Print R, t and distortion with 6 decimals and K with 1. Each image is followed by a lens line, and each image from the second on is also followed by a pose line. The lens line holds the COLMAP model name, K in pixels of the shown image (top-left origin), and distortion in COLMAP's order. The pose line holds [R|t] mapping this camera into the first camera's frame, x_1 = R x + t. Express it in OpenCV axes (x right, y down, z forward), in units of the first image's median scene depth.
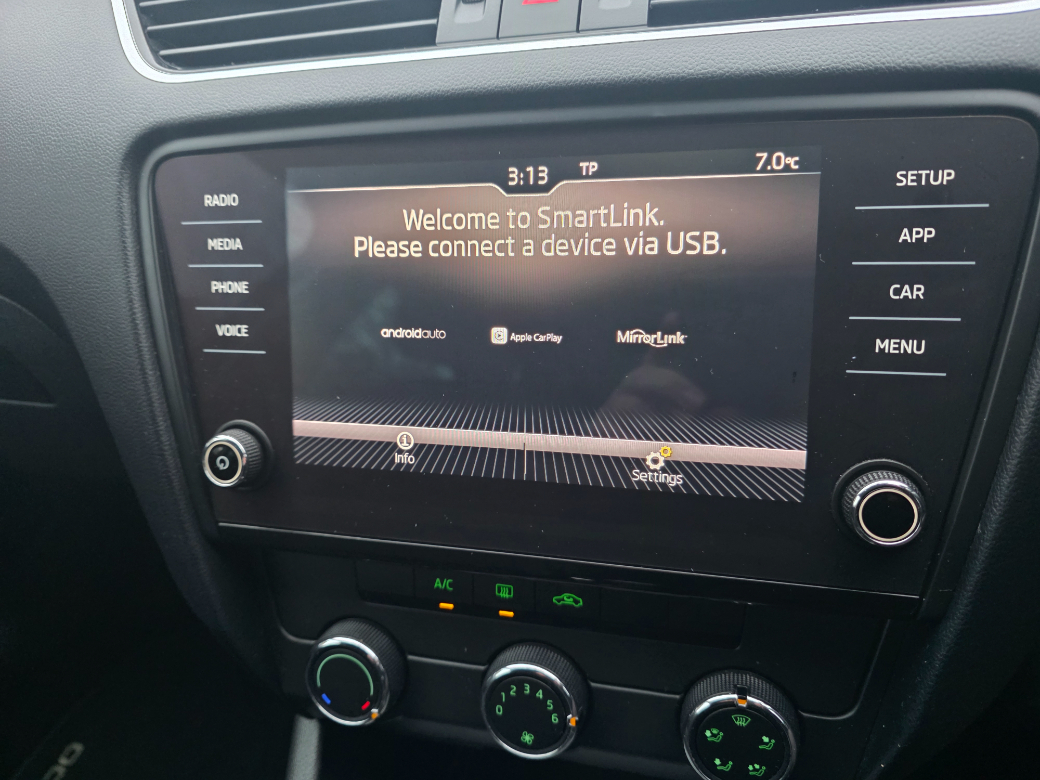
lens RADIAL K [[717.0, 0, 516.2], [0, 717.0, 385.3], [0, 0, 1]] dist [-0.010150, -0.000322]
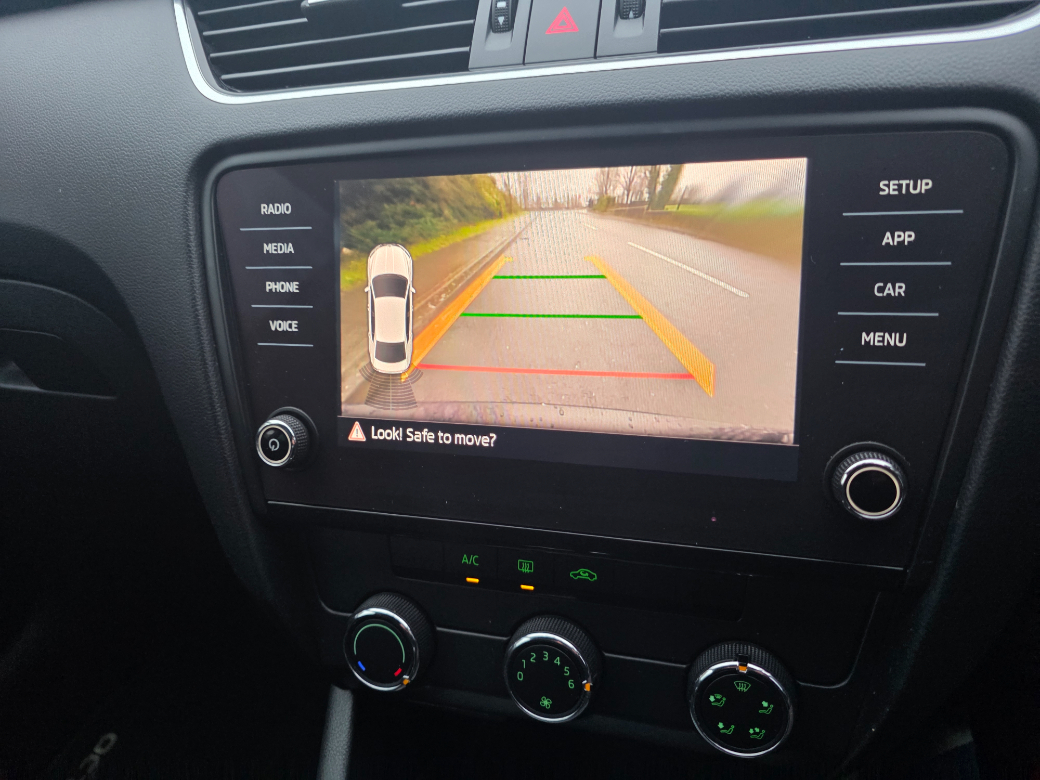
lens RADIAL K [[692.8, 0, 520.0], [0, 692.8, 390.0], [0, 0, 1]] dist [0.000331, -0.002034]
pose [[0.999673, 0.007025, -0.024578, -0.001128], [-0.007196, 0.999950, -0.006883, 0.028996], [0.024528, 0.007057, 0.999674, -0.071642]]
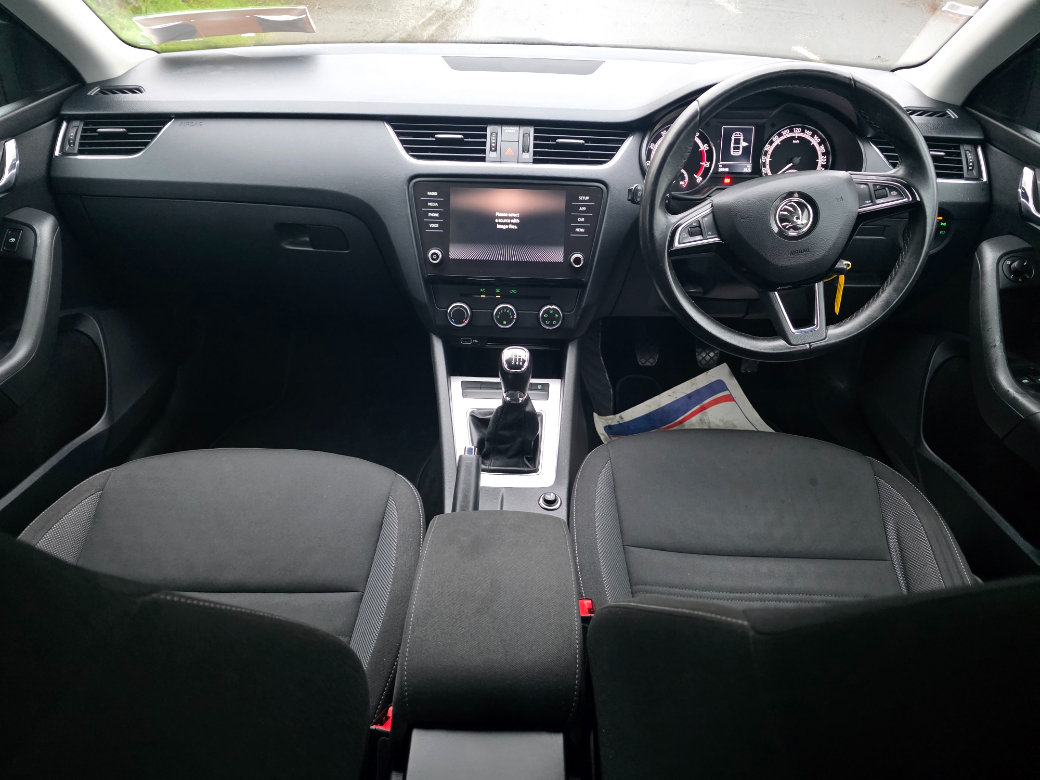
lens RADIAL K [[692.8, 0, 520.0], [0, 692.8, 390.0], [0, 0, 1]] dist [0.000331, -0.002034]
pose [[0.967253, -0.024343, 0.252646, -0.951292], [0.007910, 0.997798, 0.065853, 0.613909], [-0.253693, -0.061698, 0.965315, -3.055802]]
